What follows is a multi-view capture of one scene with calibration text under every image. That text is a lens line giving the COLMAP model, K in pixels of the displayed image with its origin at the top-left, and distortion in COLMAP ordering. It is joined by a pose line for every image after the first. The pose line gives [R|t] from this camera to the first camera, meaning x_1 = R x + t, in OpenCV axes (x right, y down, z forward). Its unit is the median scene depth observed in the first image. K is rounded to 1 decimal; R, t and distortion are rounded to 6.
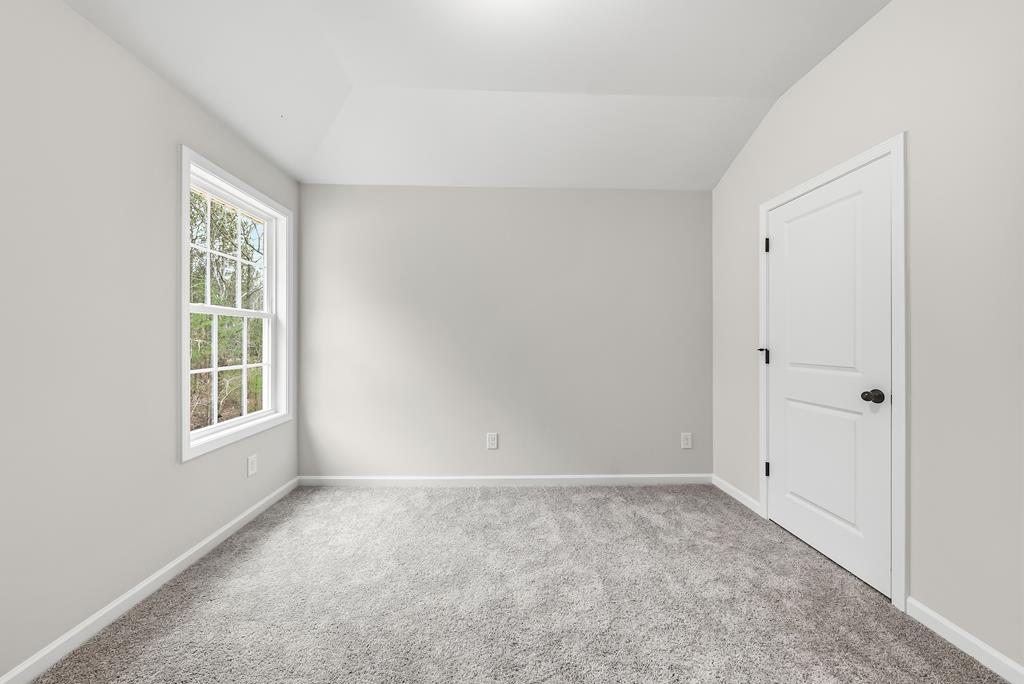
lens RADIAL K [[358.5, 0, 512.9], [0, 358.5, 339.5], [0, 0, 1]] dist [-0.000438, -0.000088]
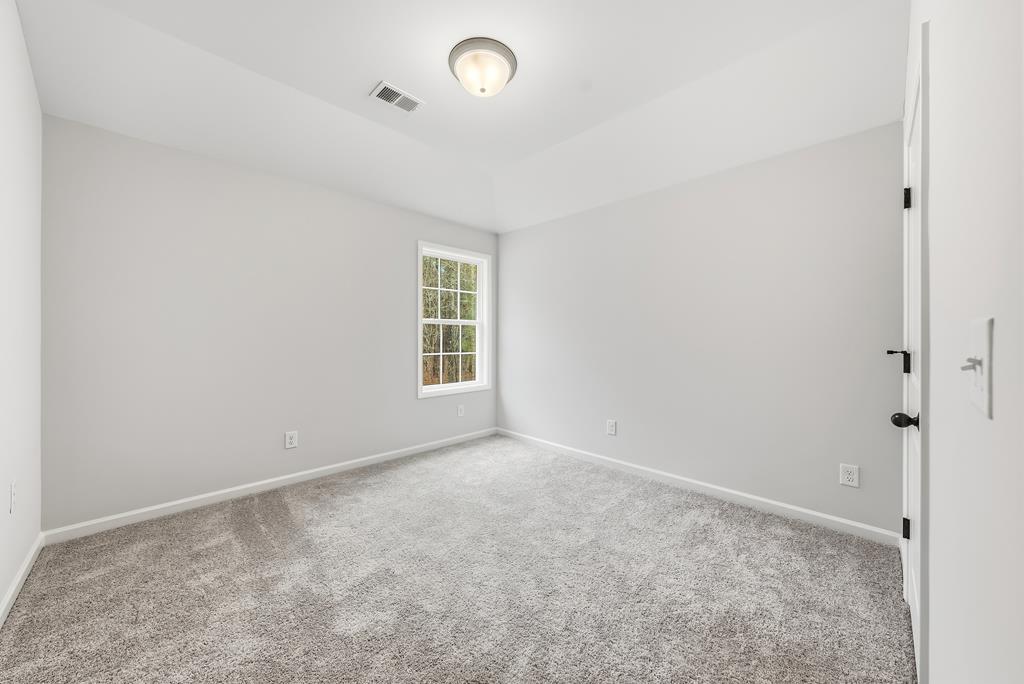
lens RADIAL K [[358.5, 0, 512.9], [0, 358.5, 339.5], [0, 0, 1]] dist [-0.000438, -0.000088]
pose [[0.690586, 0.002312, -0.723247, 0.602405], [0.002419, 0.999982, 0.005506, -0.000686], [0.723246, -0.005552, 0.690568, -0.002637]]
